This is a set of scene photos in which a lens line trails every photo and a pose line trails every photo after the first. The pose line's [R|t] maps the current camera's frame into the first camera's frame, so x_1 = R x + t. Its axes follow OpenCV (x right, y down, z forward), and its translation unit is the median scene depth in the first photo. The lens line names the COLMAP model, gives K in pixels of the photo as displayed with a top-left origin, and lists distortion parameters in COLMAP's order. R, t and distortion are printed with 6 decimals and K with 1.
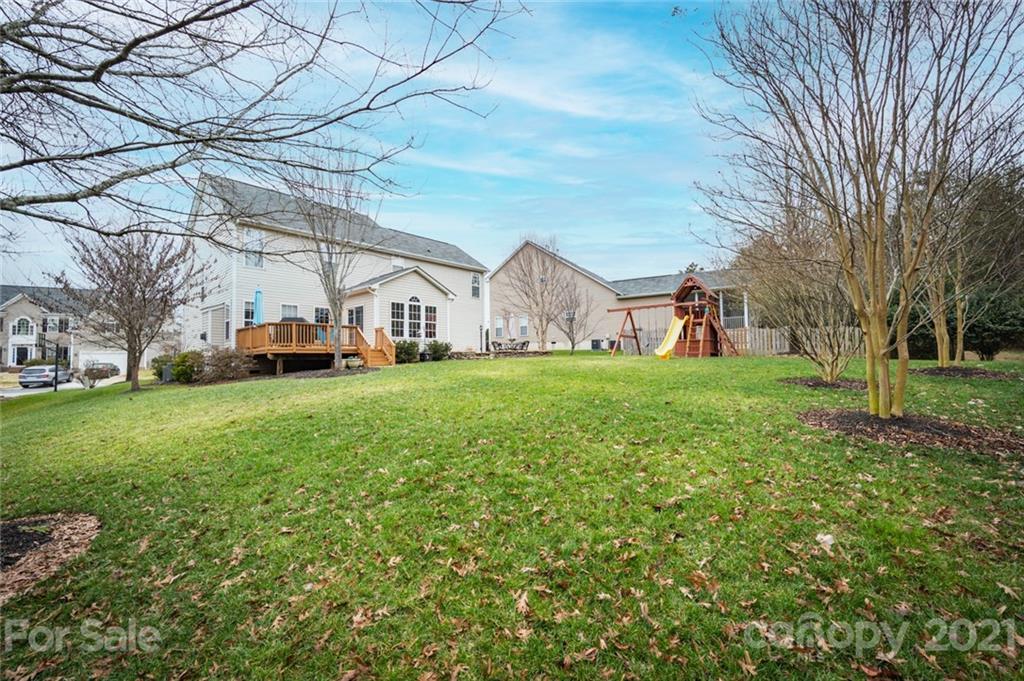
lens RADIAL K [[423.3, 0, 512.0], [0, 423.3, 340.5], [0, 0, 1]] dist [0.000417, 0.000030]
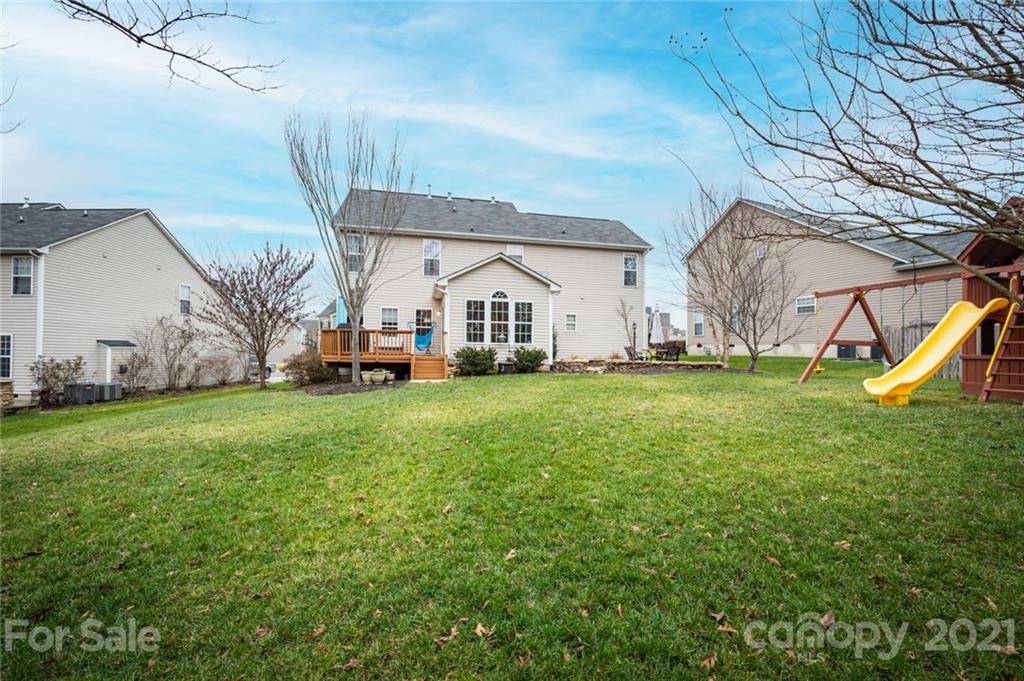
lens RADIAL K [[423.3, 0, 512.0], [0, 423.3, 340.5], [0, 0, 1]] dist [0.000417, 0.000030]
pose [[0.814689, 0.005791, -0.579869, 0.249758], [0.003810, 0.999875, 0.015339, -0.023484], [0.579885, -0.014706, 0.814565, 0.360938]]
